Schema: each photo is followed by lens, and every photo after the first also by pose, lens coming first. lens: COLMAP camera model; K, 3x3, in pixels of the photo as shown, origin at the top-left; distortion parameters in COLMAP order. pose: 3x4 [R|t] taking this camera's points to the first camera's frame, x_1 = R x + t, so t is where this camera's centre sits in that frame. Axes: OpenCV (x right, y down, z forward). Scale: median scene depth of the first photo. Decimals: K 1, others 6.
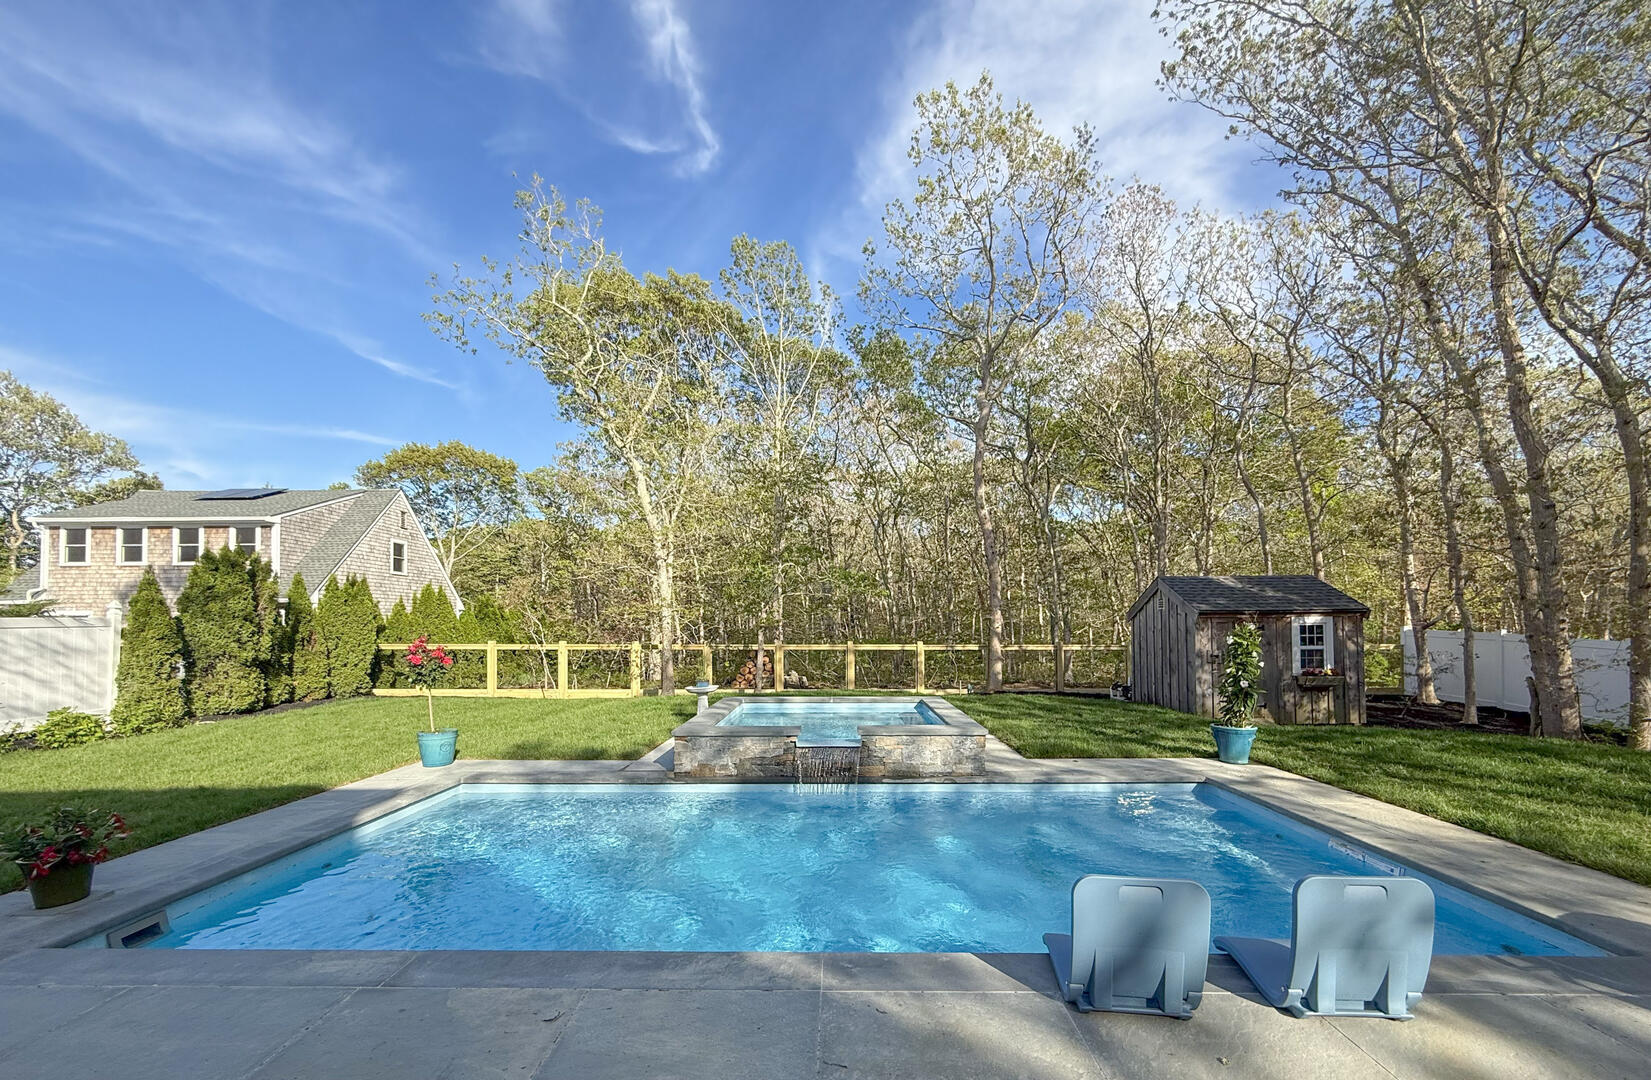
lens RADIAL K [[747.9, 0, 860.8], [0, 747.9, 603.8], [0, 0, 1]] dist [-0.003401, -0.000531]
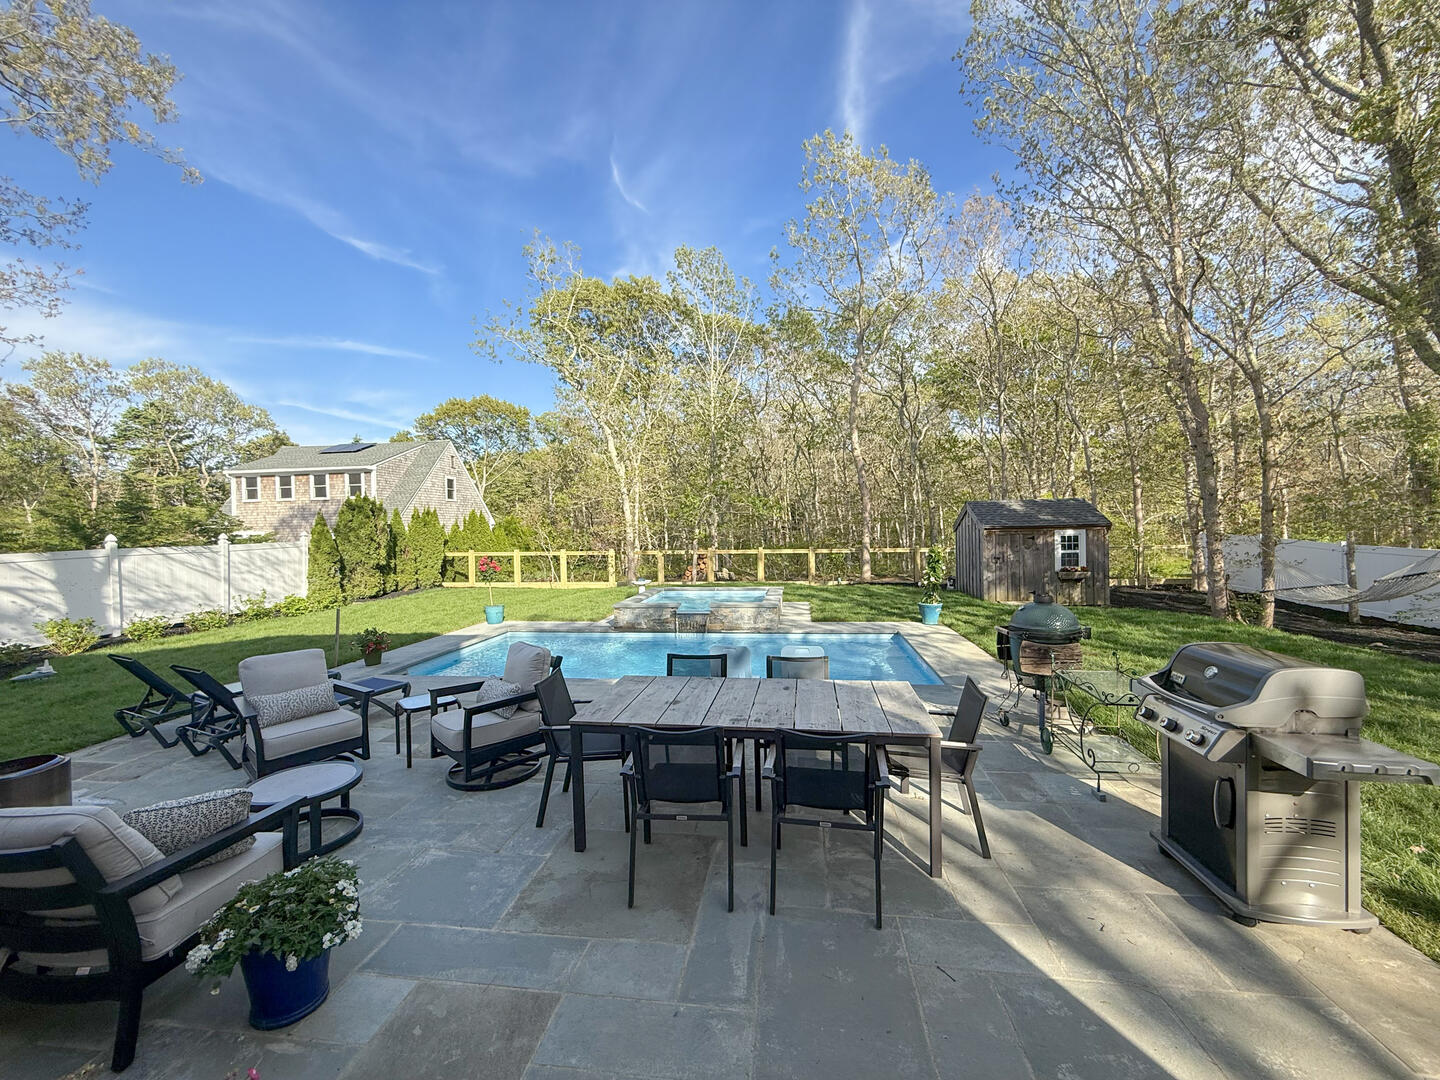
lens RADIAL K [[599.6, 0, 720.0], [0, 599.6, 538.4], [0, 0, 1]] dist [-0.002084, -0.000018]
pose [[0.991771, -0.012221, -0.127437, 0.050772], [0.017644, 0.998982, 0.041513, -0.013699], [0.126800, -0.043420, 0.990978, -0.110087]]
